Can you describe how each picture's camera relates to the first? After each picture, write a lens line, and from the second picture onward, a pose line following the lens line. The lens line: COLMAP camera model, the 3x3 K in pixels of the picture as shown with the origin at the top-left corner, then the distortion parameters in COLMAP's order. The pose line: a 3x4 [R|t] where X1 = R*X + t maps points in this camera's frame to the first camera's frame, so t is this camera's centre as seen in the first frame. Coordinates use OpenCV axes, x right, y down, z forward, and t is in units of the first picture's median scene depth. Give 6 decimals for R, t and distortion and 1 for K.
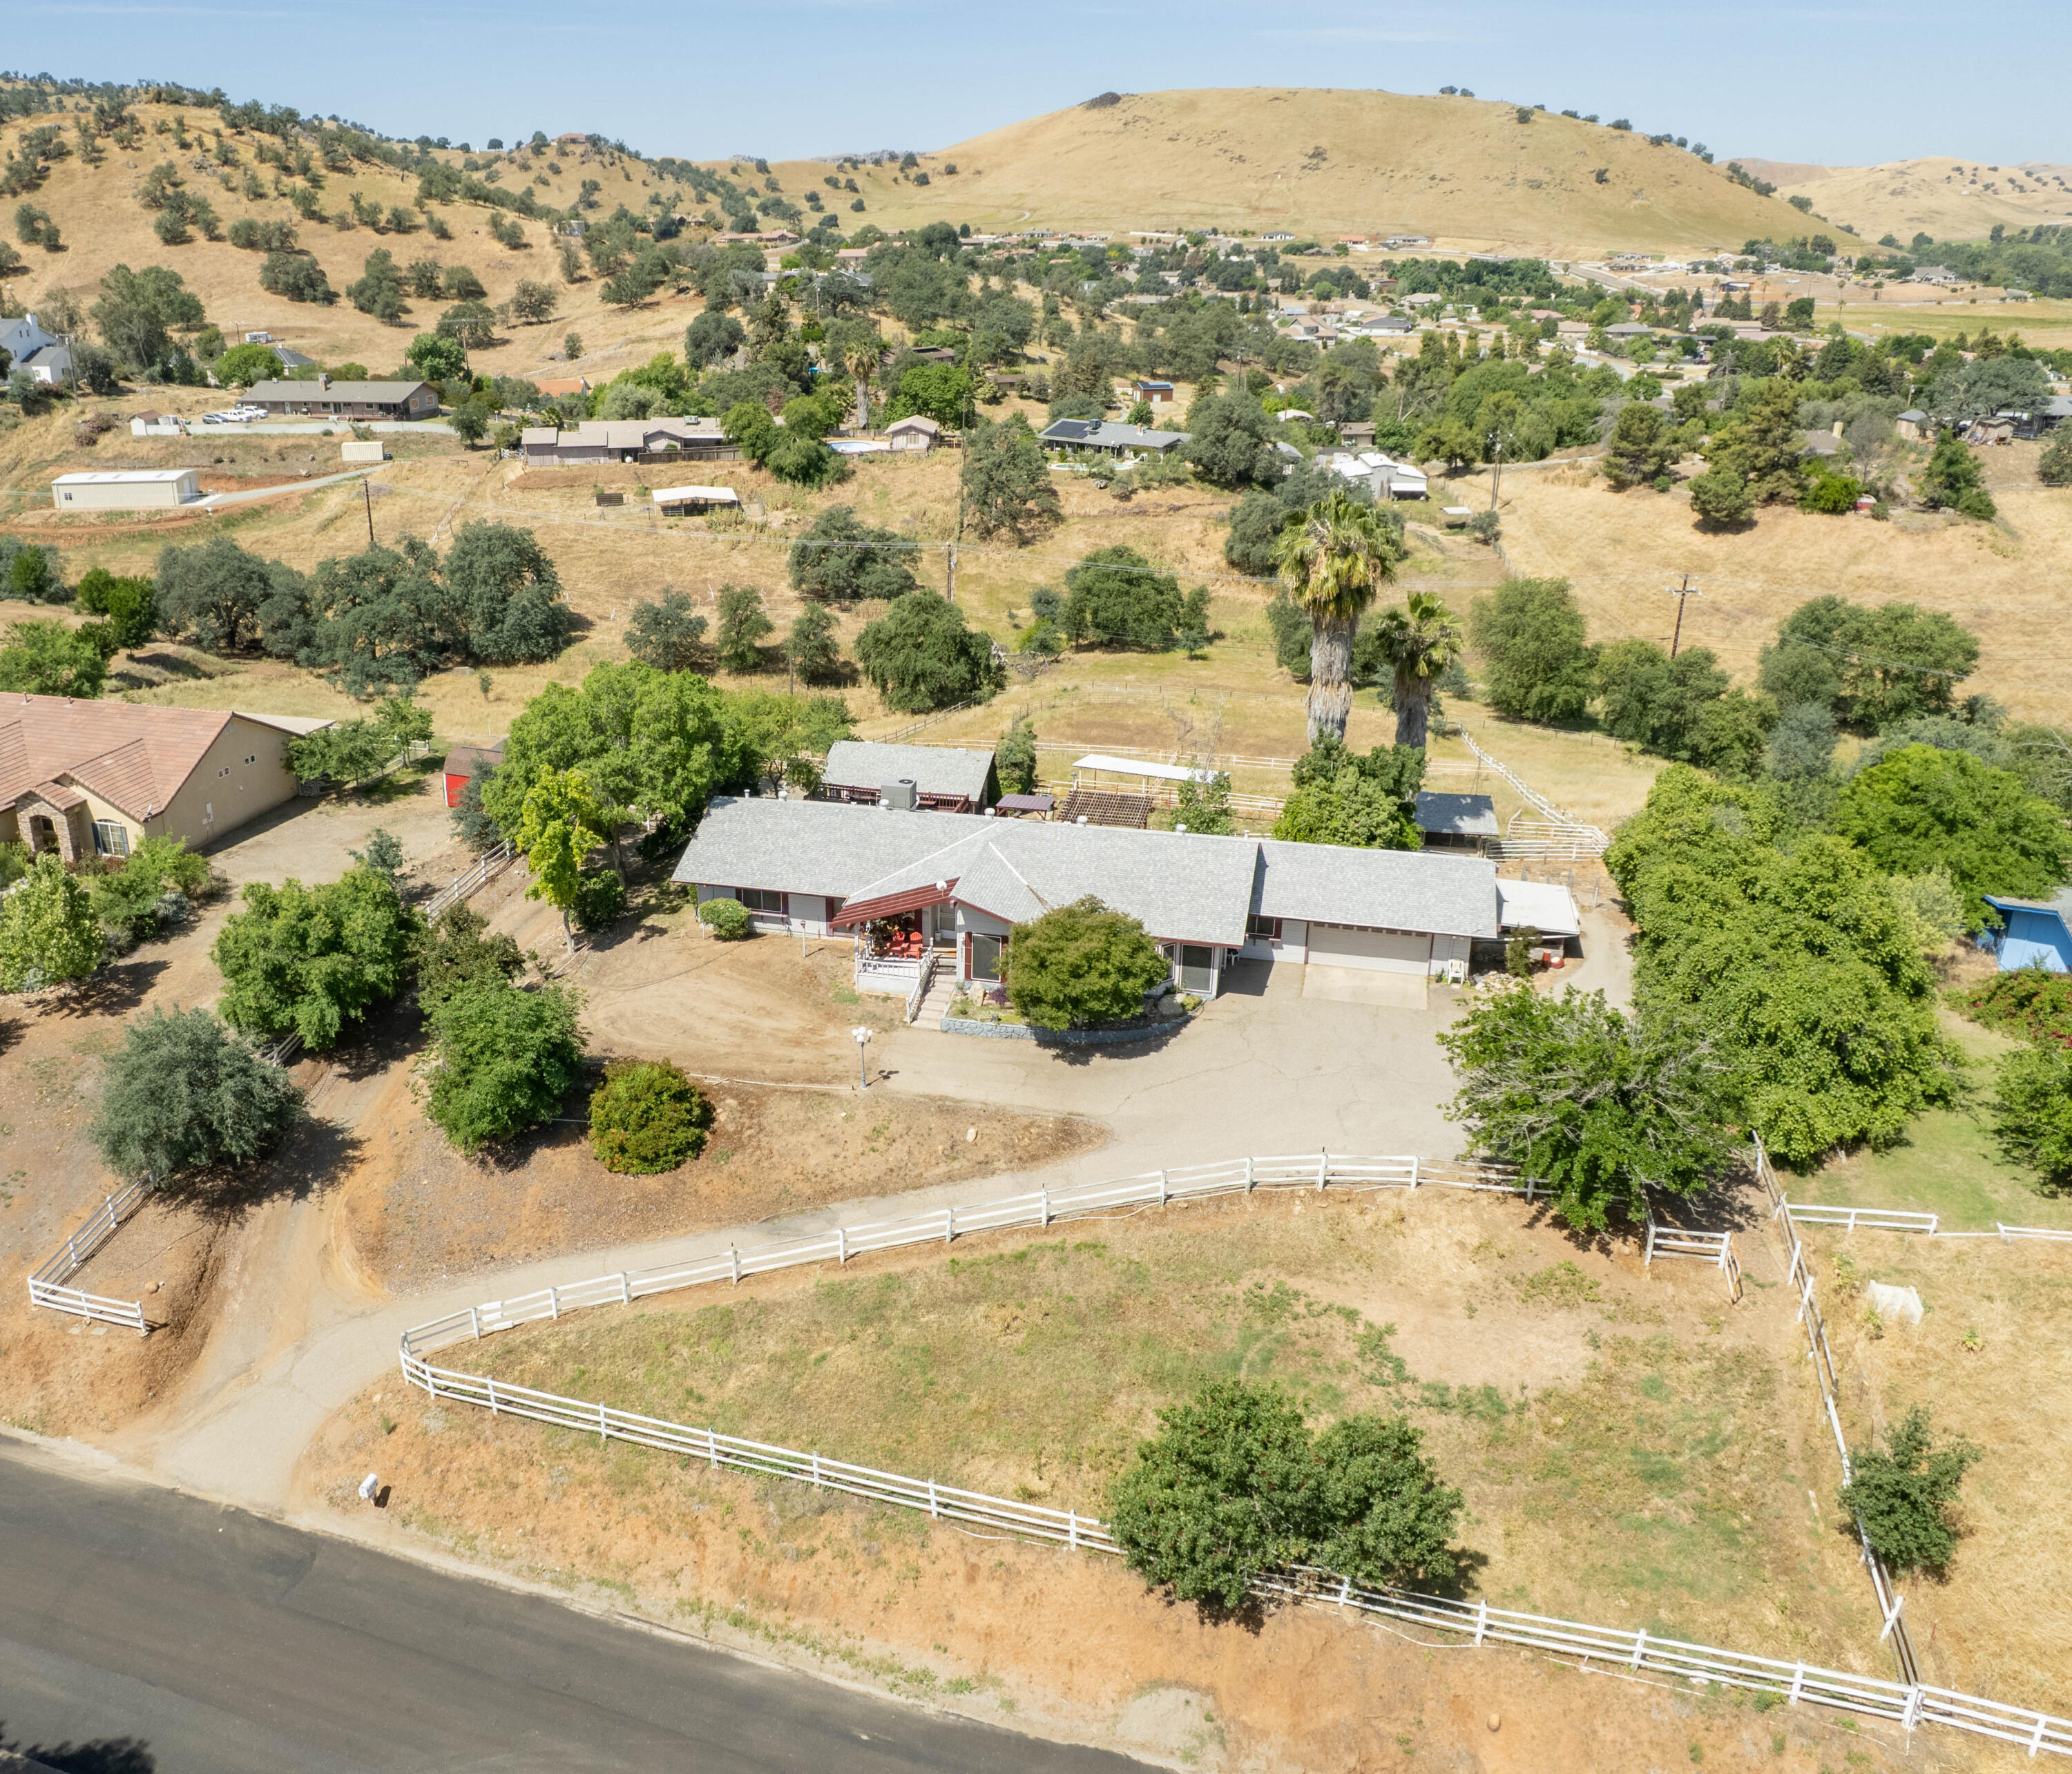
lens RADIAL K [[1747.9, 0, 835.8], [0, 1747.9, 880.8], [0, 0, 1]] dist [-0.059713, 0.014756]
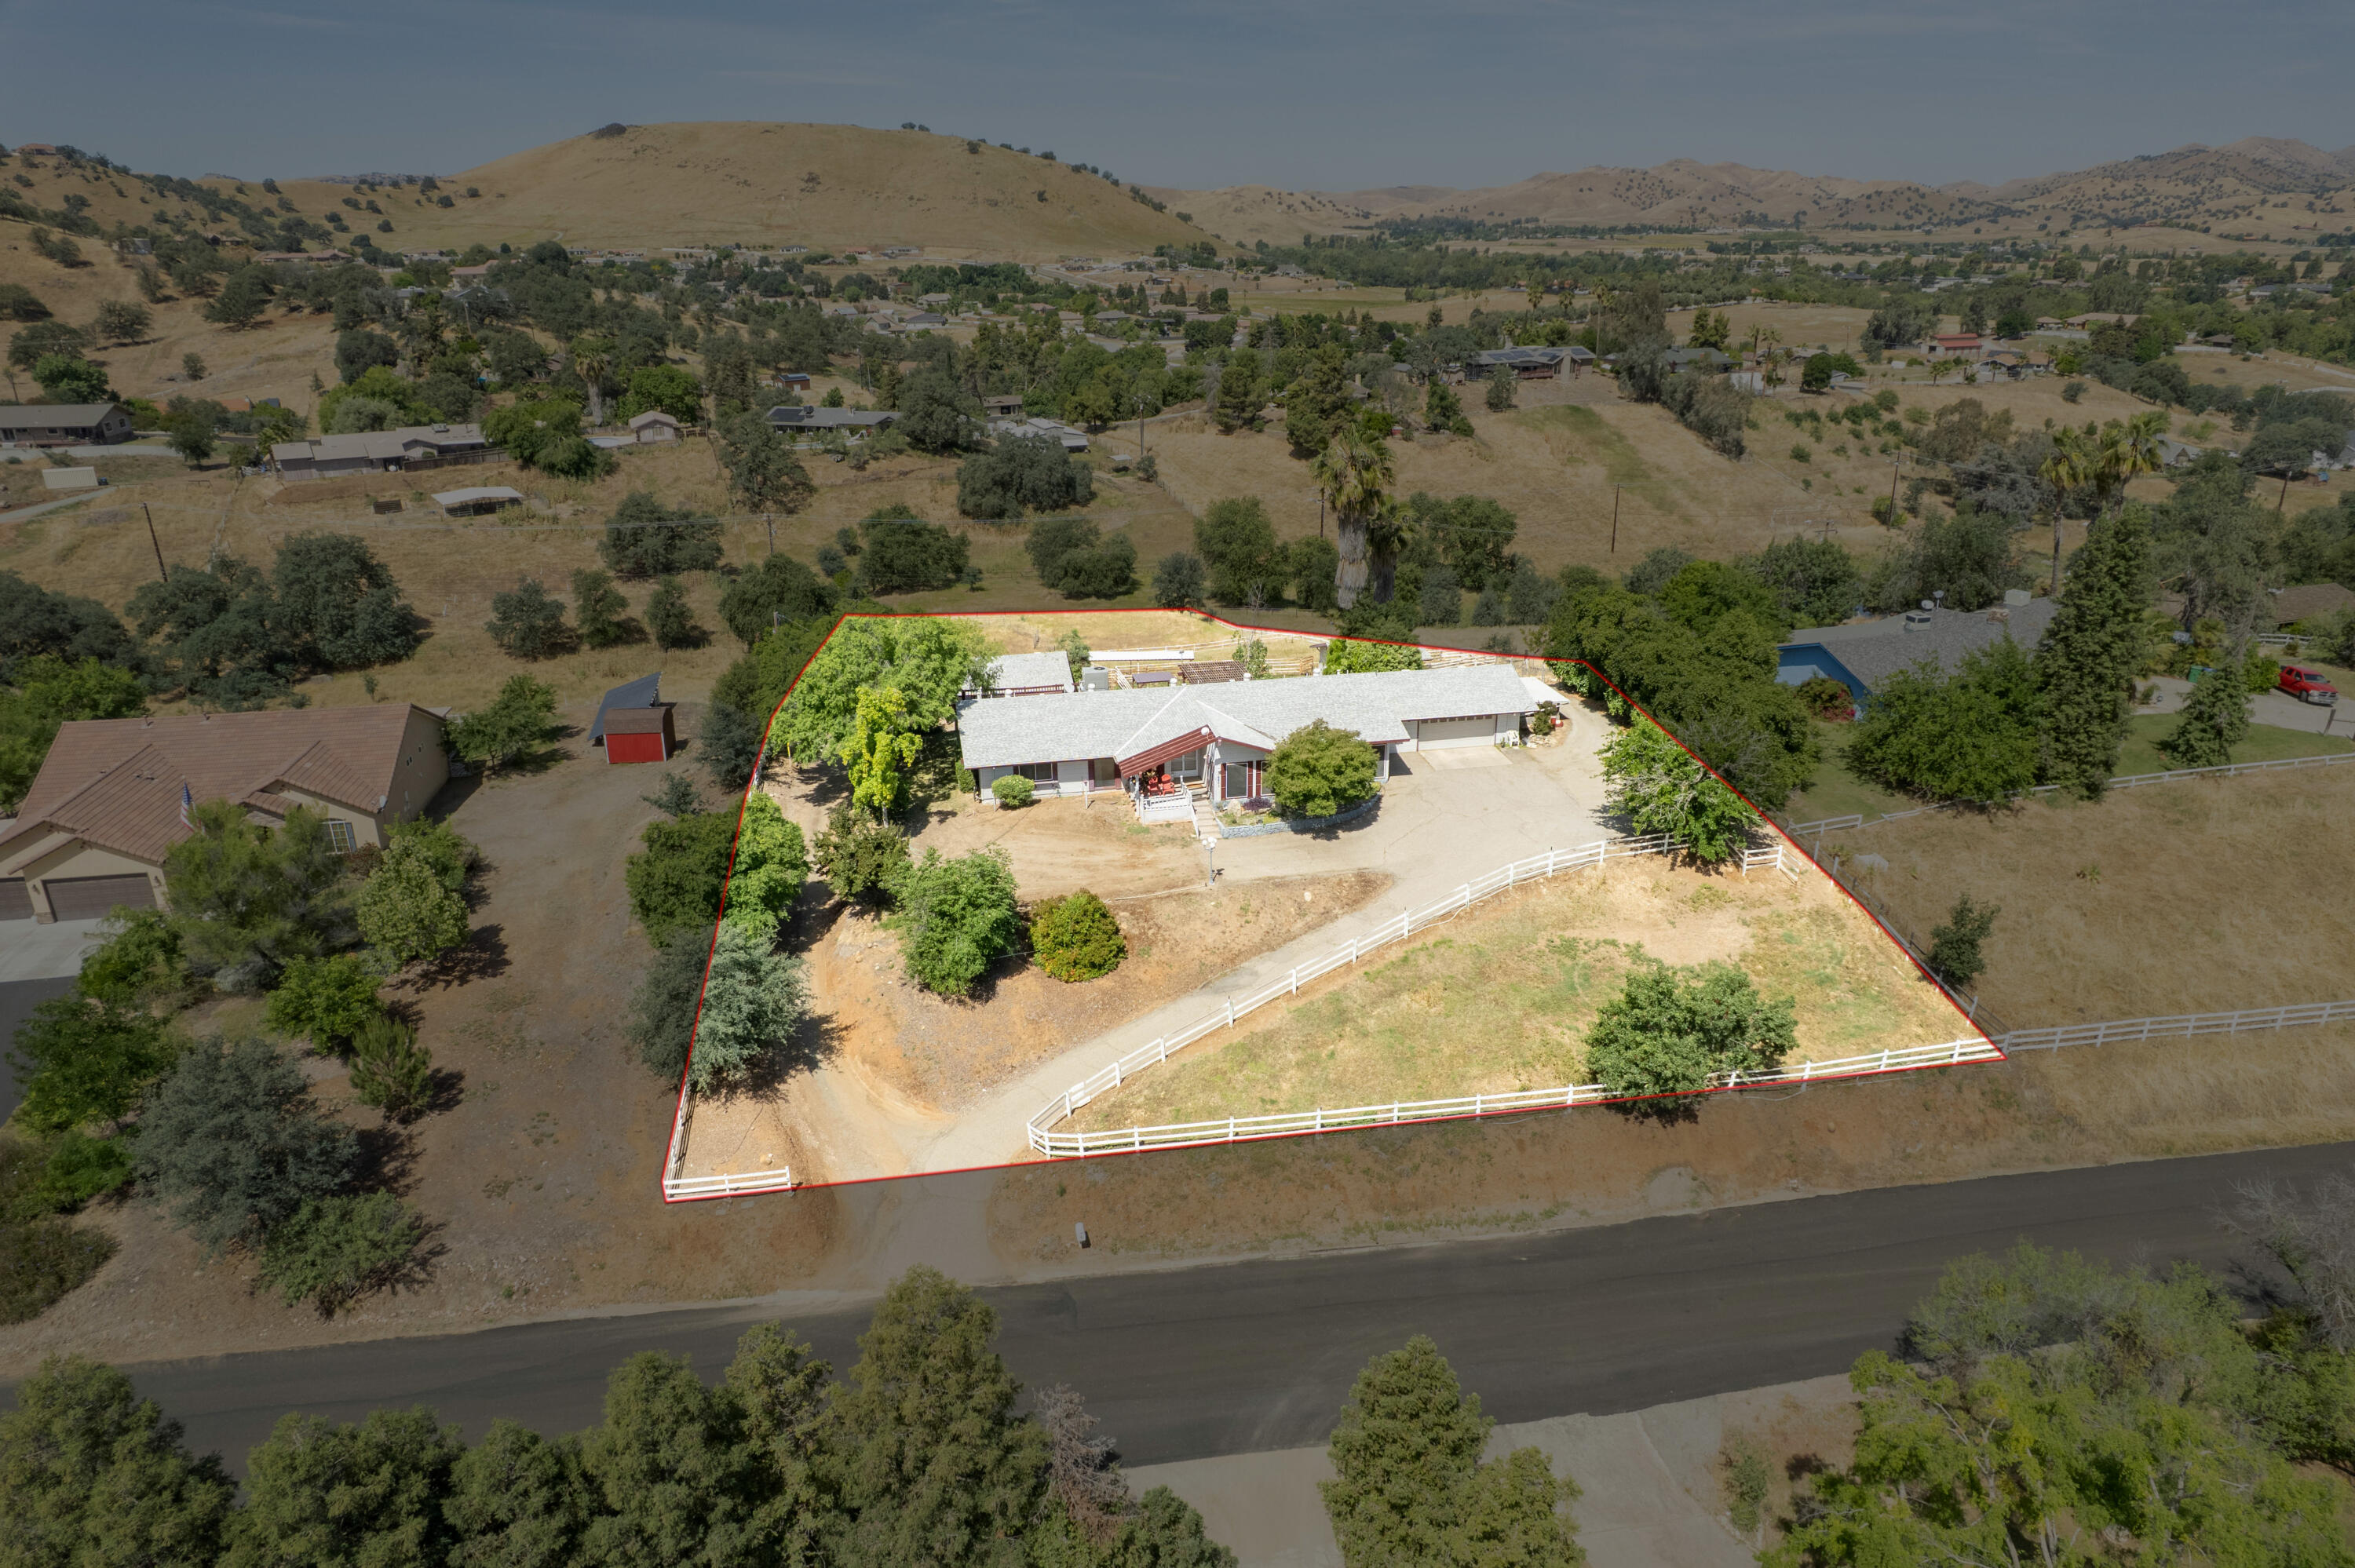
lens RADIAL K [[1503.6, 0, 1196.1], [0, 1503.6, 796.6], [0, 0, 1]] dist [-0.080947, 0.073041]
pose [[0.875154, -0.167187, 0.454041, -0.163923], [0.168846, 0.984939, 0.037227, 0.002816], [-0.453427, 0.044084, 0.890203, -0.005476]]
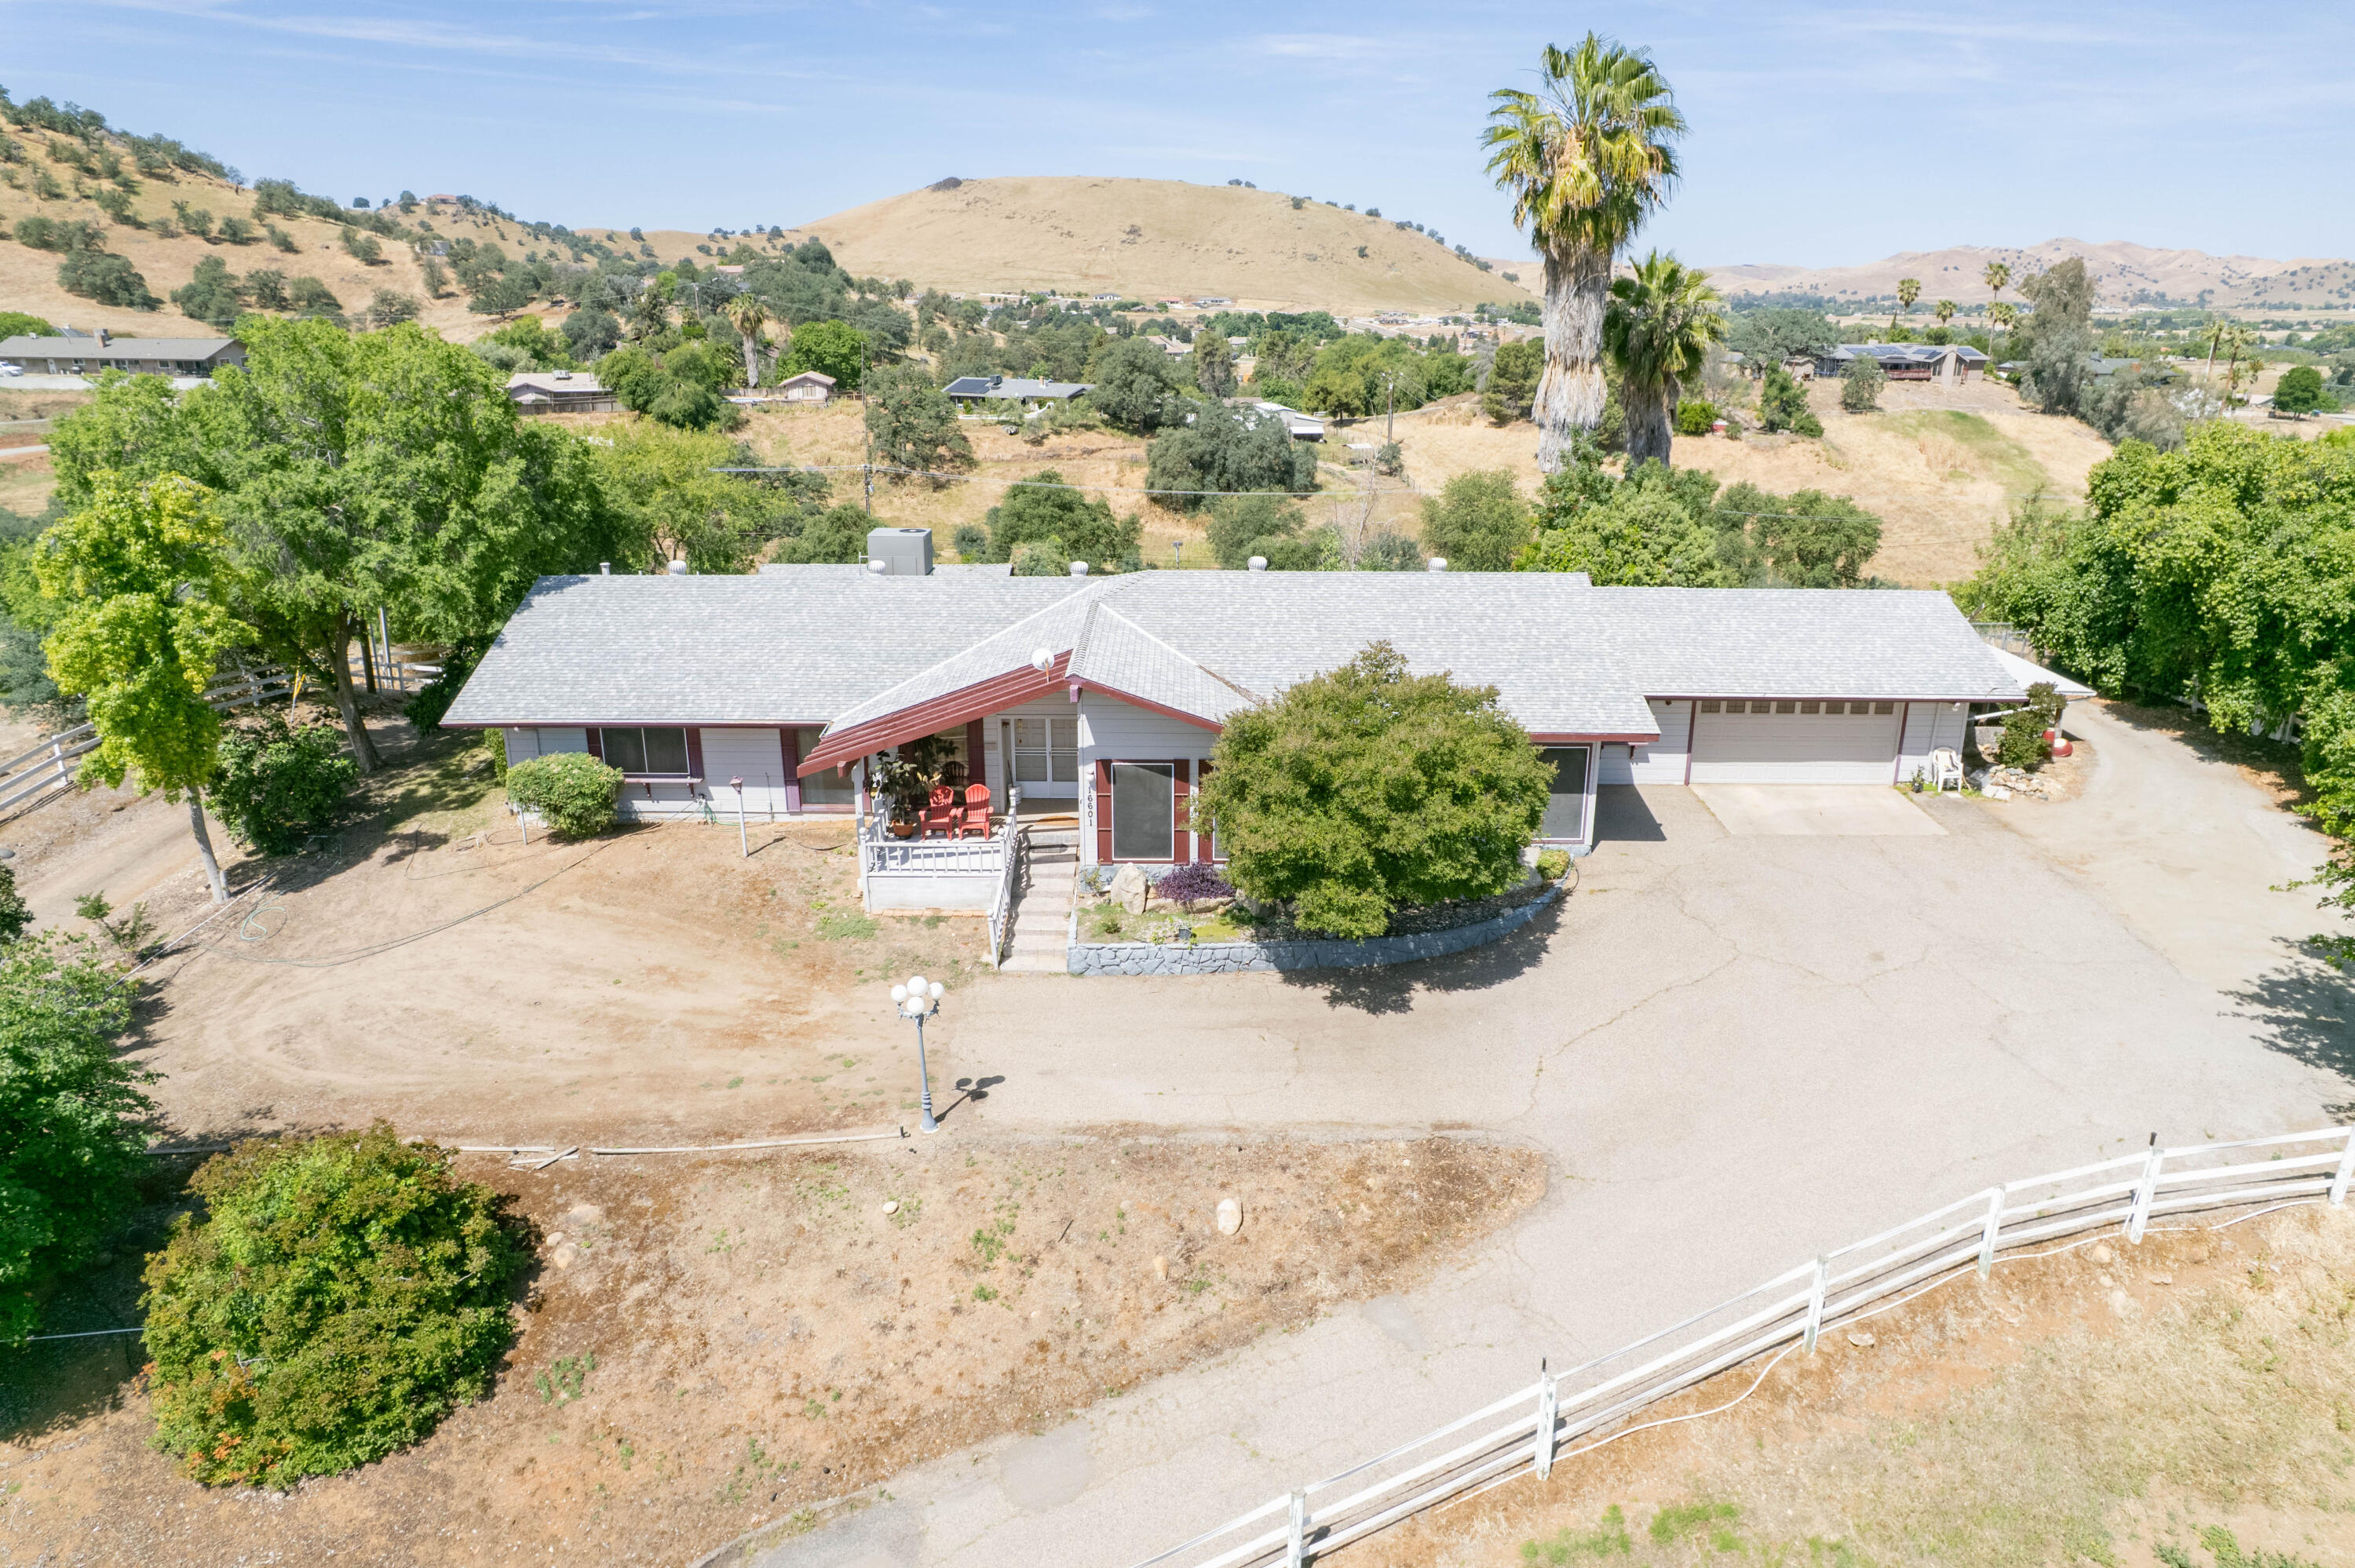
lens RADIAL K [[1523.8, 0, 1206.6], [0, 1523.8, 786.3], [0, 0, 1]] dist [-0.080042, 0.075290]
pose [[0.953873, -0.074687, 0.290773, -0.006073], [0.090584, 0.995020, -0.041581, 0.019580], [-0.286220, 0.066003, 0.955888, 0.208862]]
